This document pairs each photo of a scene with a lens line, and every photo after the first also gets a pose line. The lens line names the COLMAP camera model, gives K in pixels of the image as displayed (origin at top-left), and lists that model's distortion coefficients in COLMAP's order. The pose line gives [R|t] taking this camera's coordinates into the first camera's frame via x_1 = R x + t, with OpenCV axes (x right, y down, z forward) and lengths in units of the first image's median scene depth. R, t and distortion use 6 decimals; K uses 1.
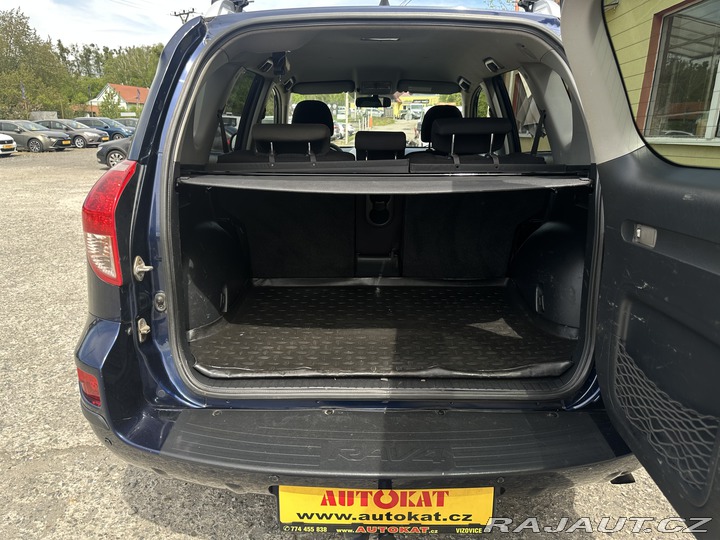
lens RADIAL K [[507.0, 0, 364.8], [0, 507.0, 267.7], [0, 0, 1]] dist [0.005467, -0.016689]
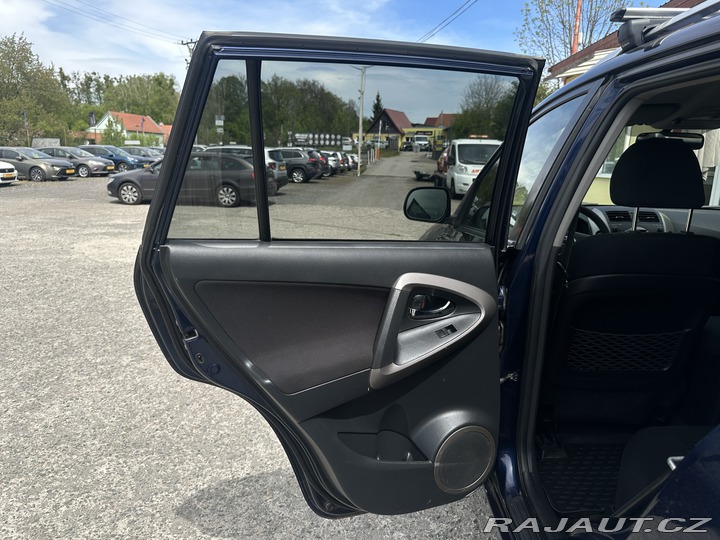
lens RADIAL K [[507.0, 0, 359.4], [0, 507.0, 271.6], [0, 0, 1]] dist [0.005467, -0.016689]
pose [[0.999907, 0.012729, 0.004912, -0.388734], [-0.012473, 0.998720, -0.049008, -0.156898], [-0.005530, 0.048942, 0.998786, 0.463610]]
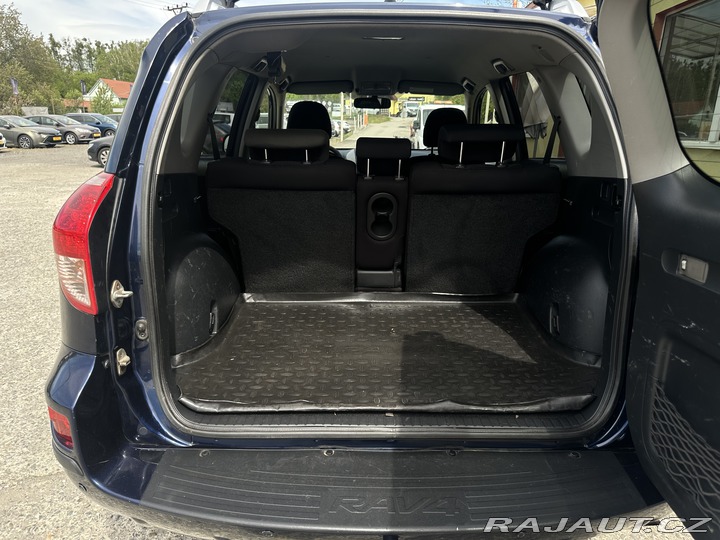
lens RADIAL K [[507.0, 0, 366.0], [0, 507.0, 269.1], [0, 0, 1]] dist [0.005467, -0.016689]
pose [[0.999910, 0.002620, 0.013123, -0.007698], [-0.002723, 0.999966, 0.007813, -0.022639], [-0.013102, -0.007848, 0.999883, 0.044198]]
